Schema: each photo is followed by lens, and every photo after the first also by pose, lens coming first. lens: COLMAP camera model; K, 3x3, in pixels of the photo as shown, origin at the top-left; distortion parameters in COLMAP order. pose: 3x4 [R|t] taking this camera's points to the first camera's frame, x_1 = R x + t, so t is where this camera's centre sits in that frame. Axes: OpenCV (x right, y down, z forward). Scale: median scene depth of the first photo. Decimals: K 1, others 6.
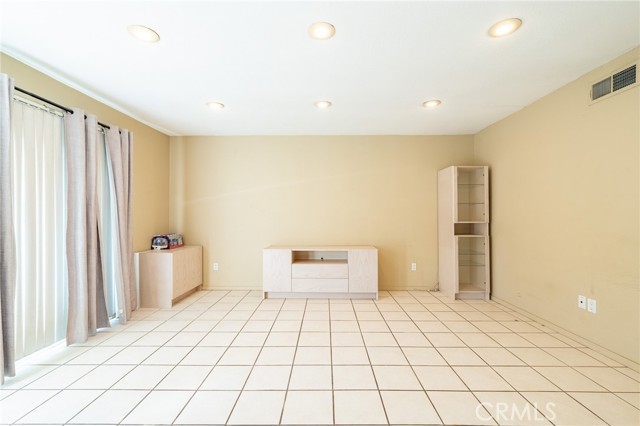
lens RADIAL K [[273.0, 0, 320.3], [0, 273.0, 214.5], [0, 0, 1]] dist [-0.007646, 0.000607]
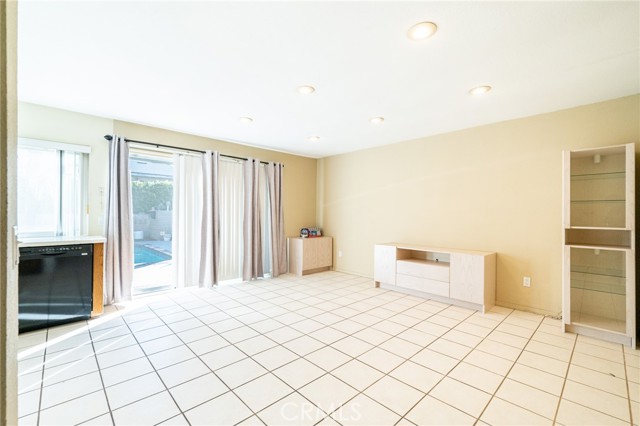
lens RADIAL K [[273.0, 0, 314.7], [0, 273.0, 214.6], [0, 0, 1]] dist [-0.007646, 0.000607]
pose [[0.697464, 0.009089, -0.716562, 0.532702], [-0.008111, 0.999956, 0.004788, -0.003536], [0.716574, 0.002473, 0.697507, 0.002338]]
